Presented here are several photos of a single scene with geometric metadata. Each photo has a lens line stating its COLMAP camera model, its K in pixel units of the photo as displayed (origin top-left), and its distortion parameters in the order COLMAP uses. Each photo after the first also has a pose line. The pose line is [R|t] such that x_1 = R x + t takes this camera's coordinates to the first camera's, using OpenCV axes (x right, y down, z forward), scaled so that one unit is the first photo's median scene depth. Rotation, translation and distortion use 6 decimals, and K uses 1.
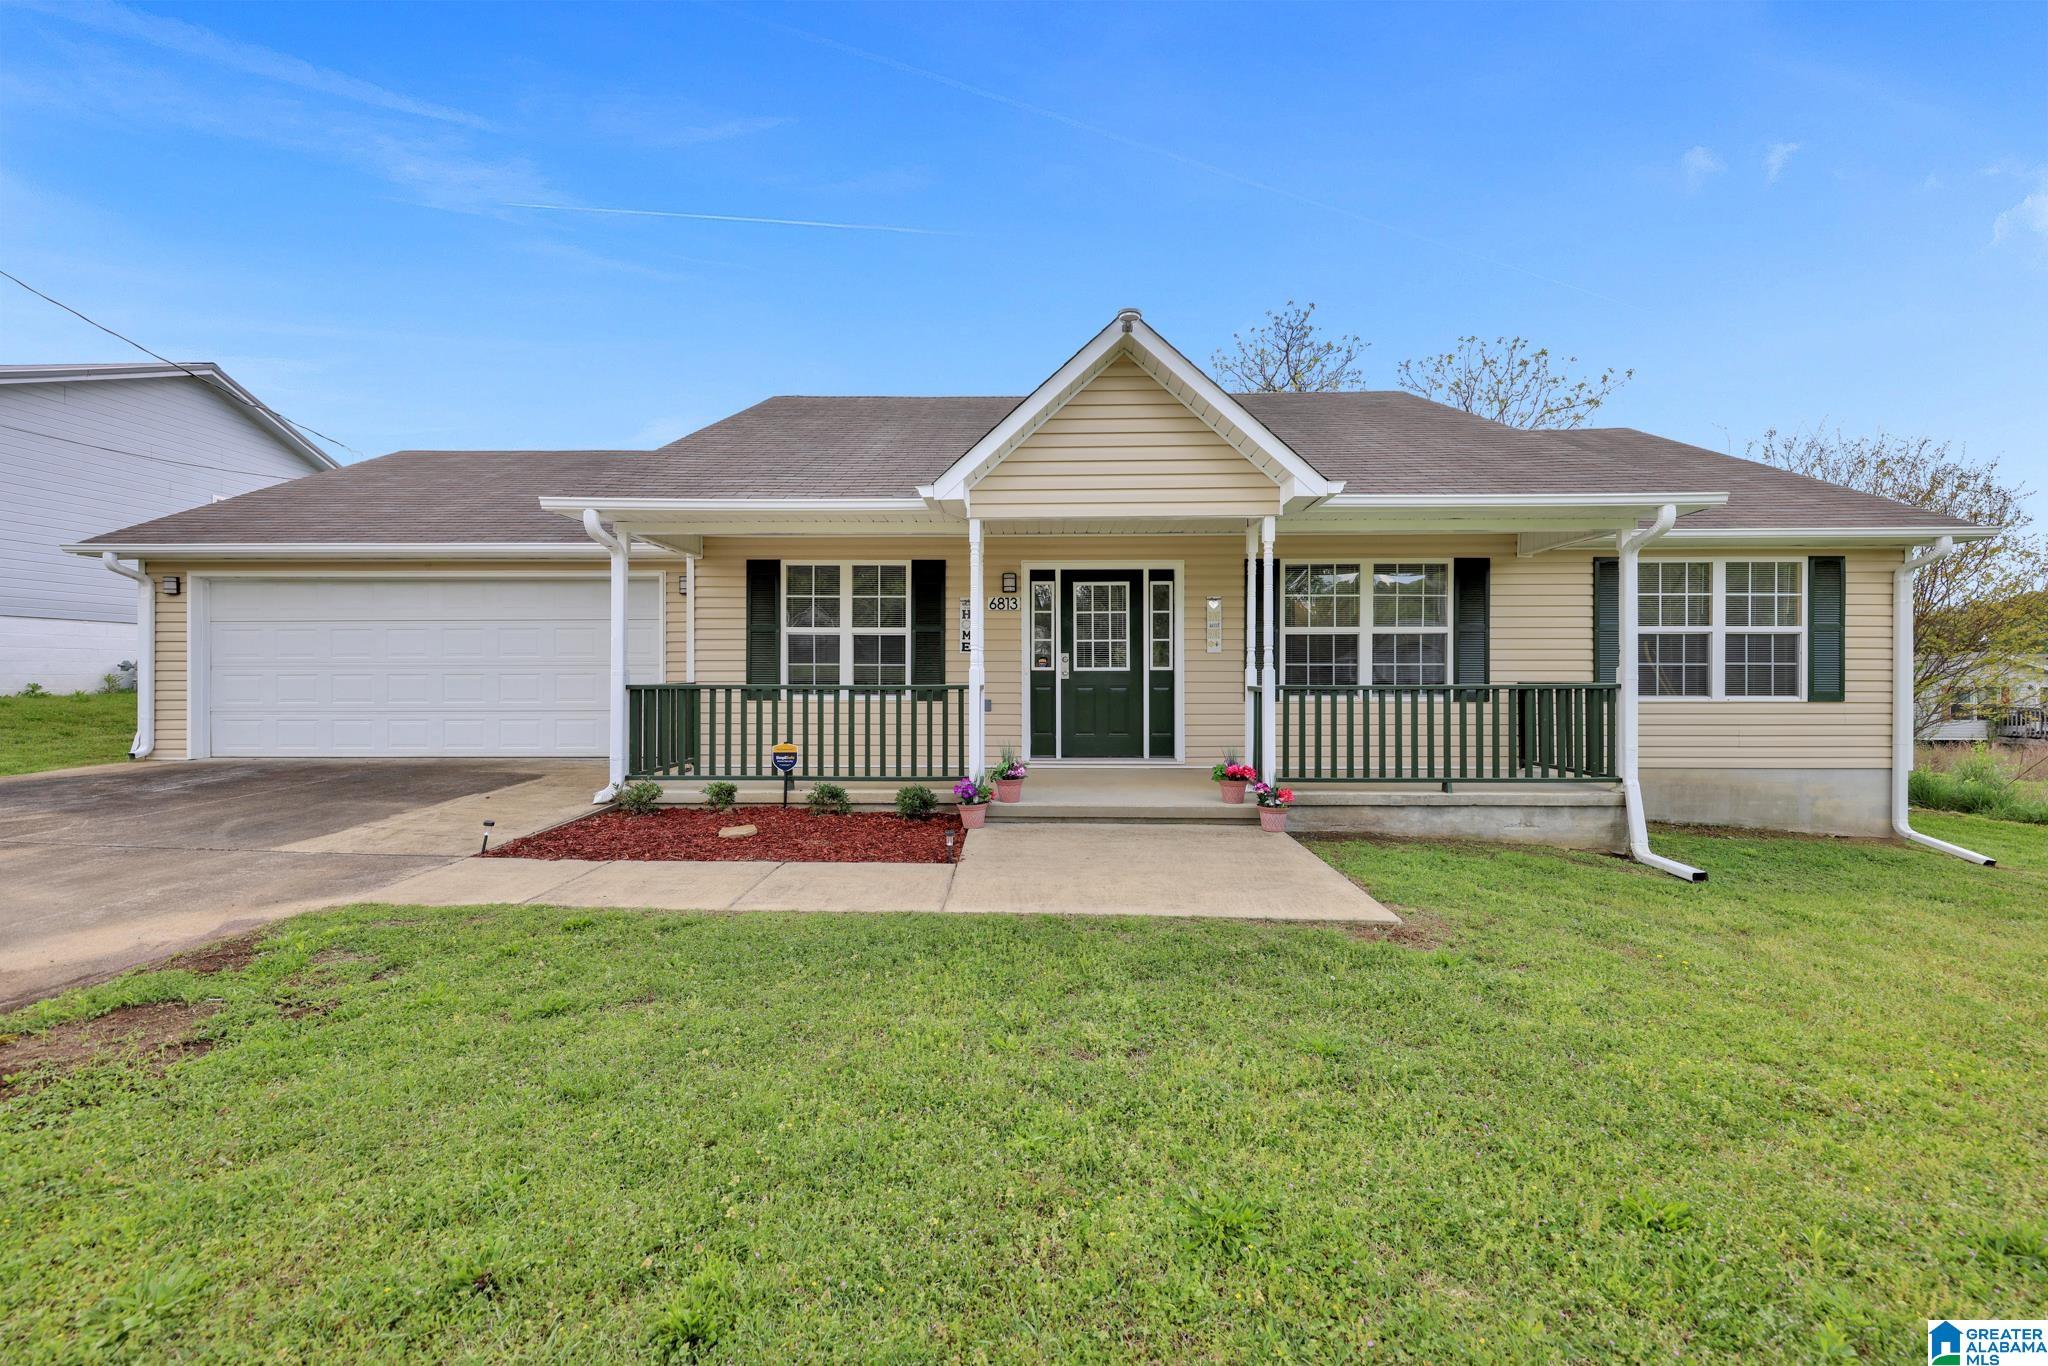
lens RADIAL K [[842.6, 0, 1045.0], [0, 842.6, 673.8], [0, 0, 1]] dist [-0.002312, -0.000045]
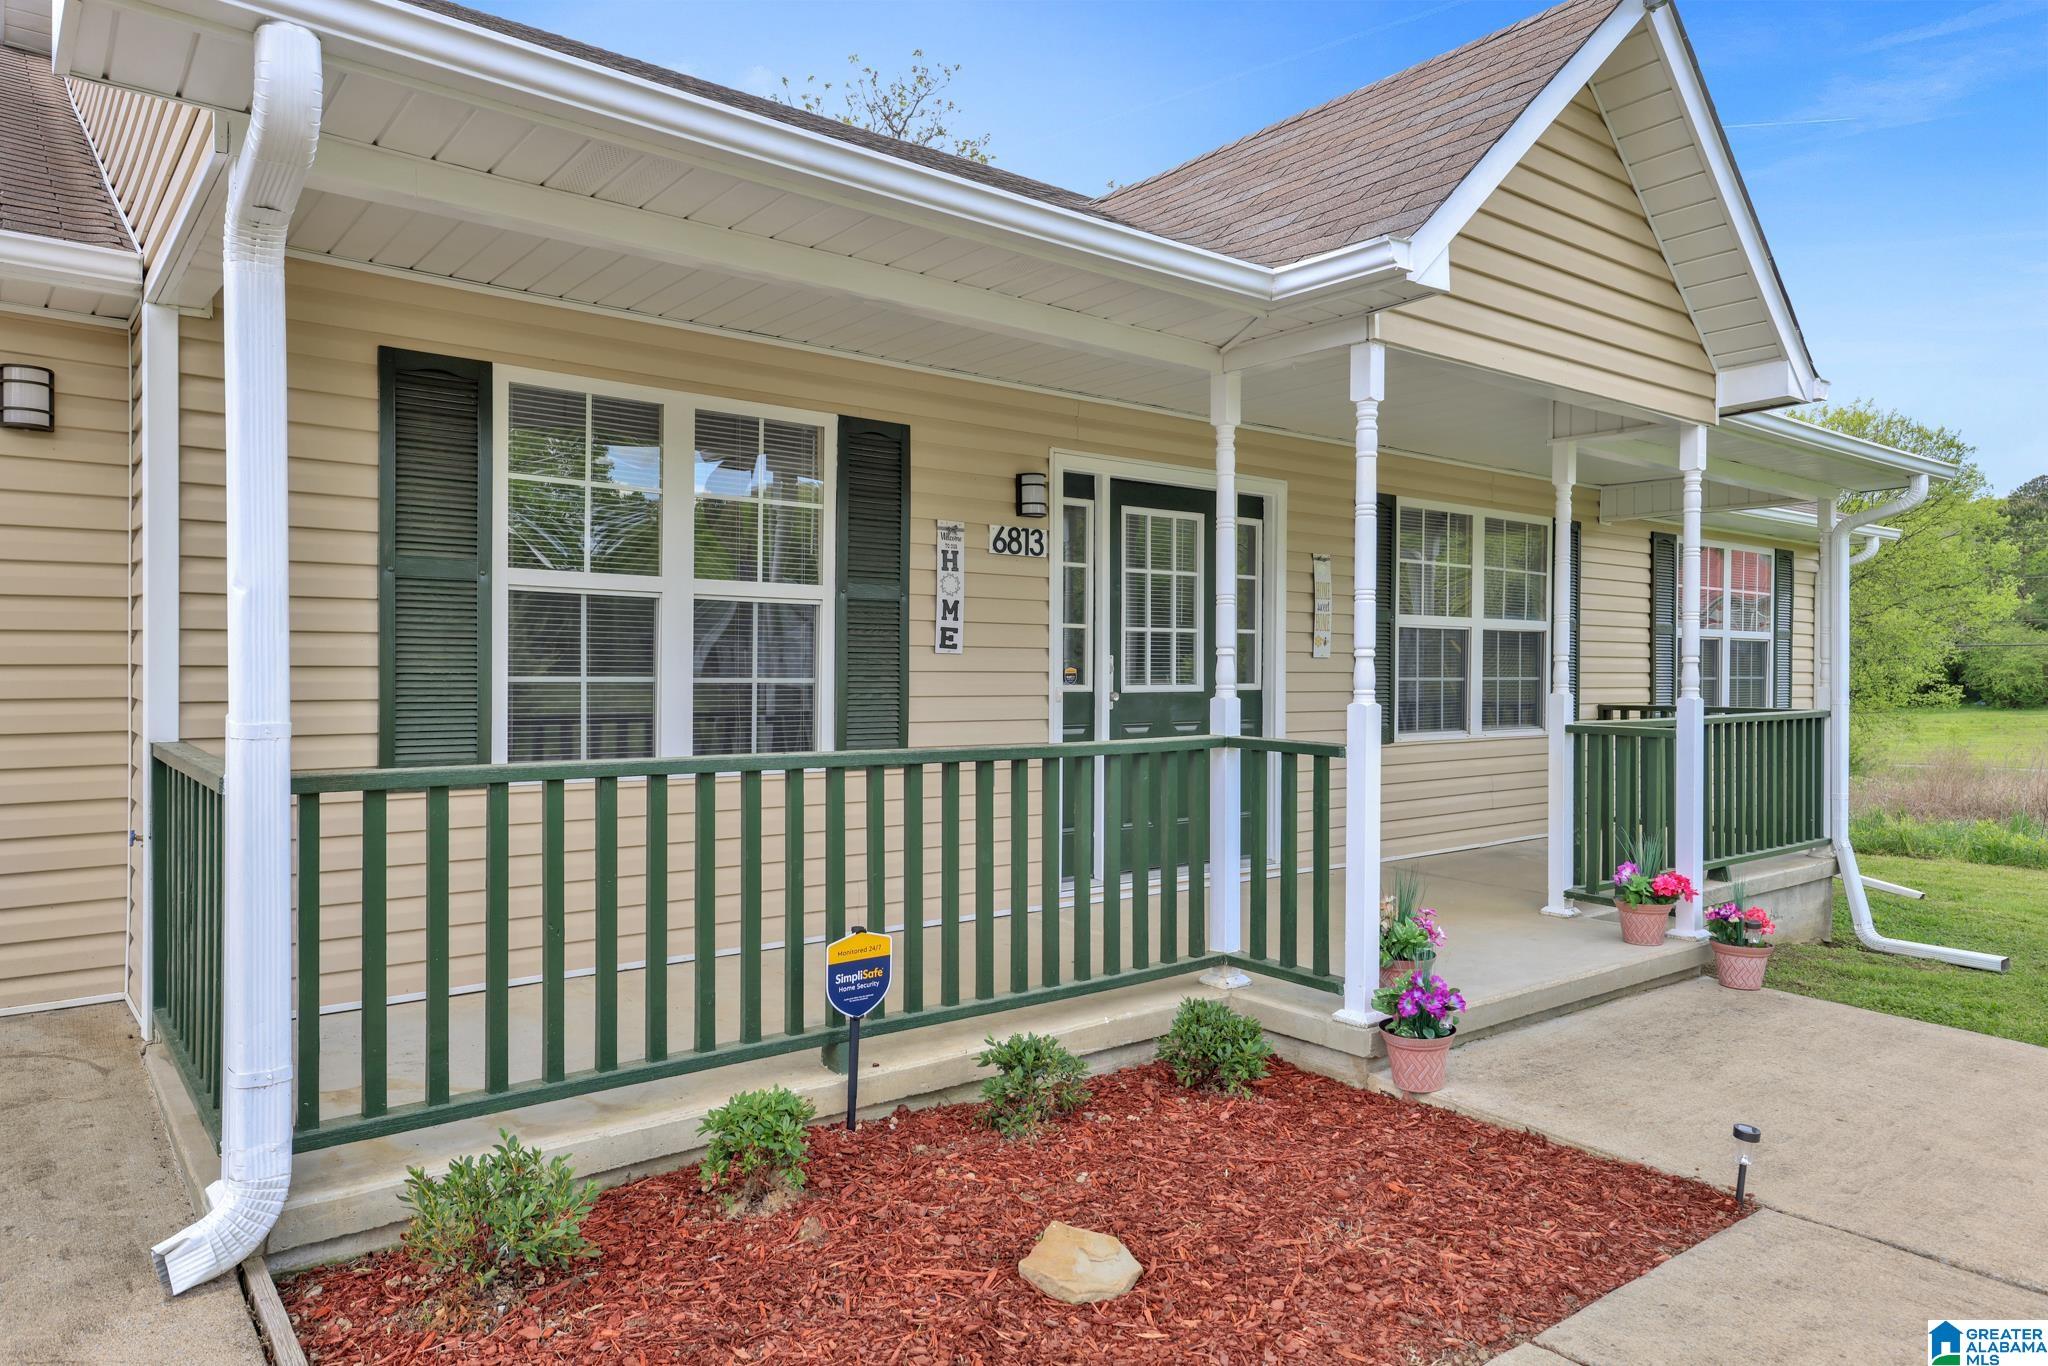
lens RADIAL K [[1321.3, 0, 1027.7], [0, 1321.3, 679.1], [0, 0, 1]] dist [0.015890, 0.001459]
pose [[0.760207, -0.001599, 0.649679, -0.509081], [-0.009640, 0.999859, 0.013742, -0.021087], [-0.649609, -0.016710, 0.760085, 0.482338]]
